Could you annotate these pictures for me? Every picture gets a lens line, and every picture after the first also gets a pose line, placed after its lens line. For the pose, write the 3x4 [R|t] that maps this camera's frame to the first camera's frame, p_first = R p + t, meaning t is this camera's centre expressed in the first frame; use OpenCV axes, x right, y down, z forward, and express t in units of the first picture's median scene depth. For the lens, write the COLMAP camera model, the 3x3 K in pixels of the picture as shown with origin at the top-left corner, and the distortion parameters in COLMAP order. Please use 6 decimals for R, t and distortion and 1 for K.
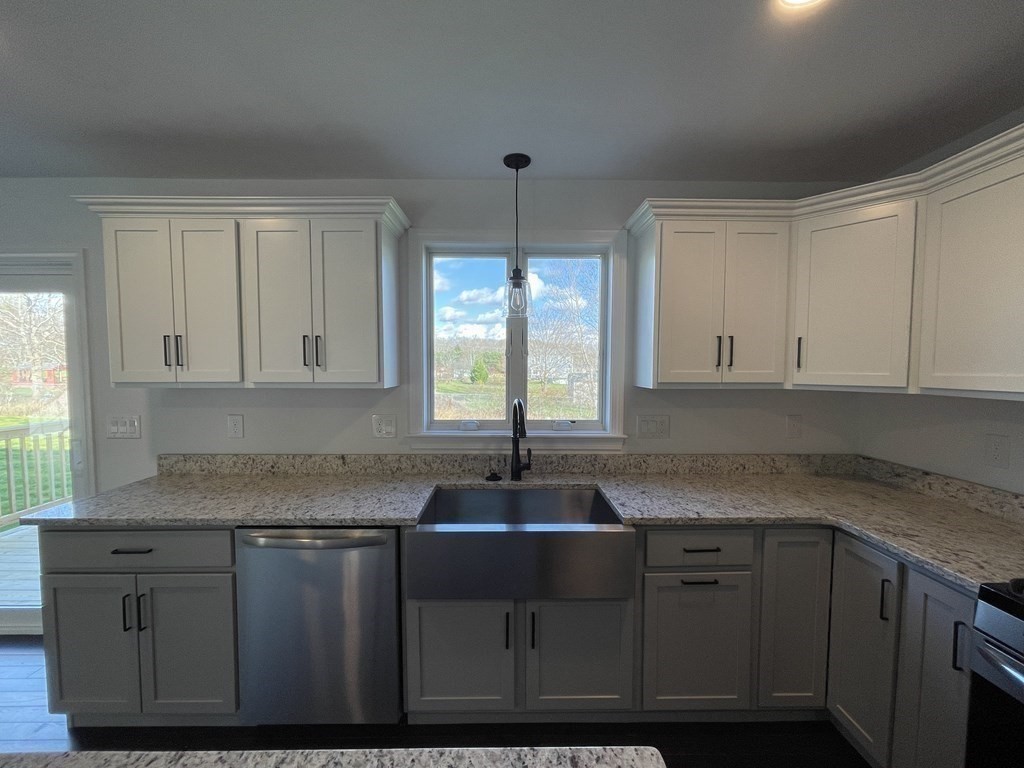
lens RADIAL K [[417.6, 0, 512.8], [0, 417.6, 386.6], [0, 0, 1]] dist [-0.003562, -0.000231]
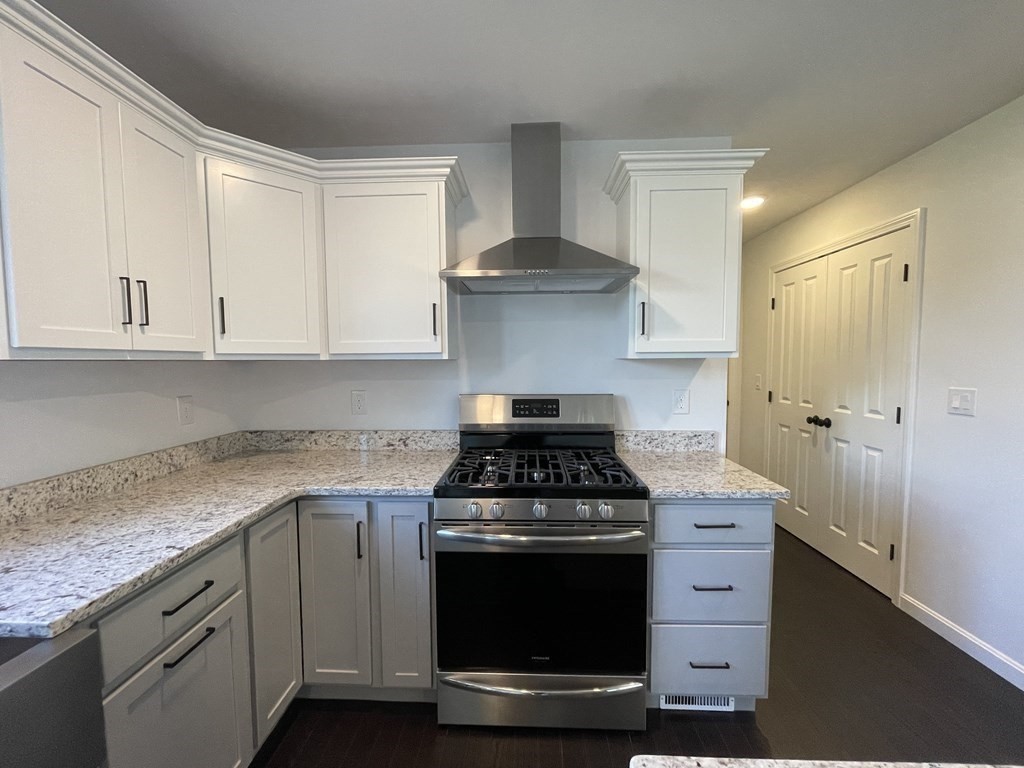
lens RADIAL K [[417.6, 0, 513.0], [0, 417.6, 387.4], [0, 0, 1]] dist [-0.003562, -0.000231]
pose [[0.052496, -0.066903, 0.996378, -0.148478], [0.054011, 0.996483, 0.064064, 0.046859], [-0.997159, 0.050452, 0.055925, 0.433087]]
